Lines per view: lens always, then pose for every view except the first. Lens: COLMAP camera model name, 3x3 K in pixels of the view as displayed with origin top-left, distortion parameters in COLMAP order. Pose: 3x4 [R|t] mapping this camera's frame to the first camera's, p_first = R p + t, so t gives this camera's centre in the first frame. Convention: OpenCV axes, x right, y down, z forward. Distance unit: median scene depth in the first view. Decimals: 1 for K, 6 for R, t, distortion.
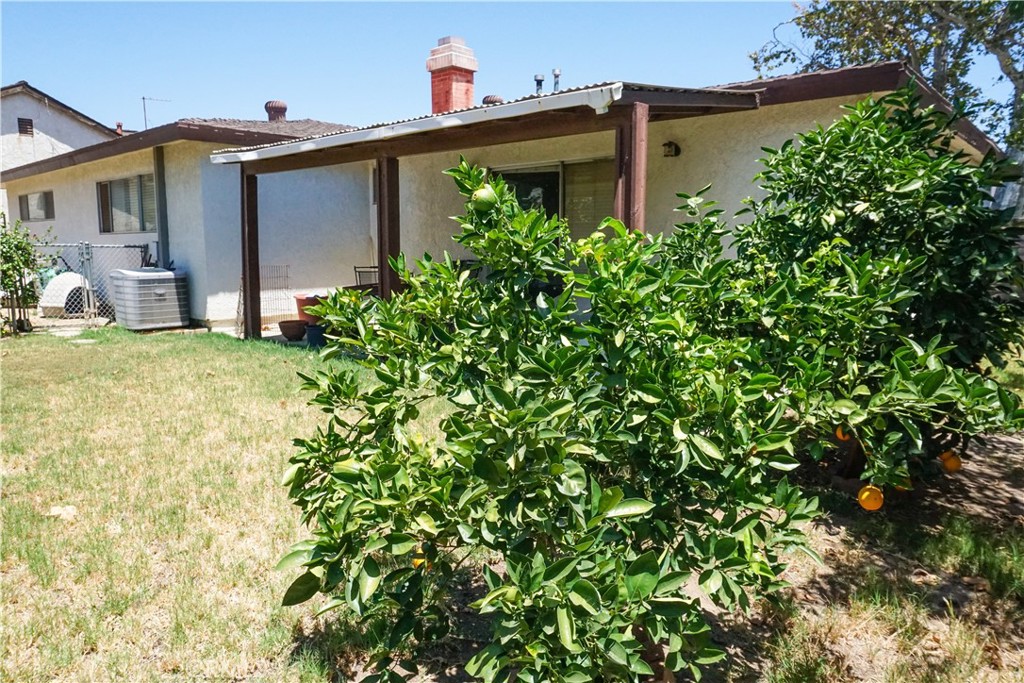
lens RADIAL K [[690.2, 0, 510.7], [0, 690.2, 335.2], [0, 0, 1]] dist [-0.044580, 0.034762]
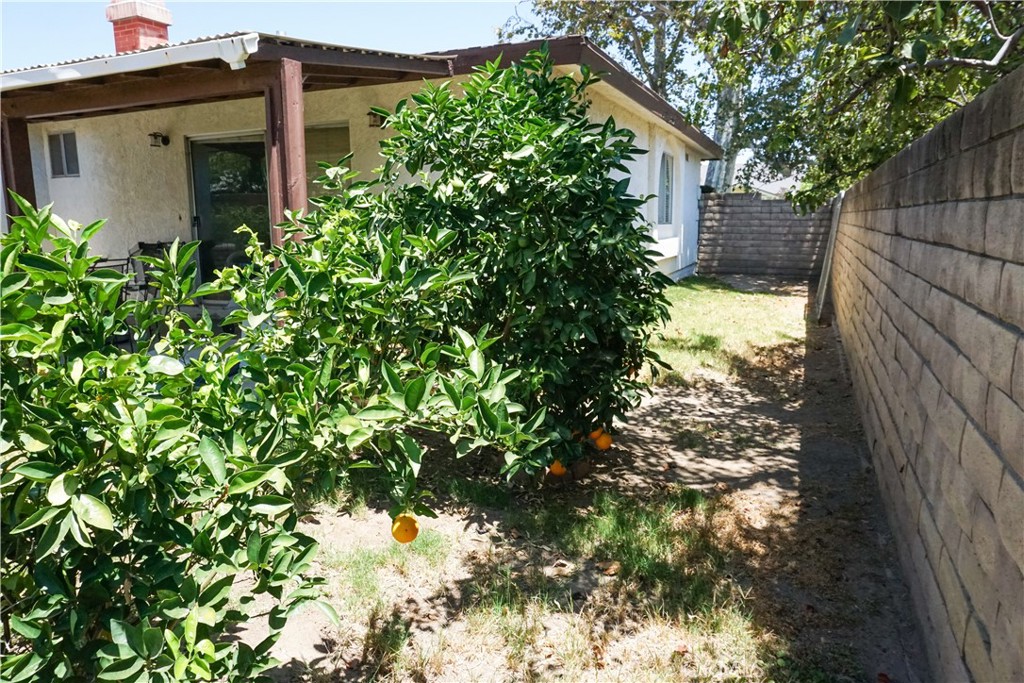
lens RADIAL K [[690.2, 0, 510.7], [0, 690.2, 335.2], [0, 0, 1]] dist [-0.044580, 0.034762]
pose [[0.950440, -0.061856, 0.304694, 0.189210], [0.051700, 0.997808, 0.041296, -0.009482], [-0.306580, -0.023497, 0.951555, 0.081701]]
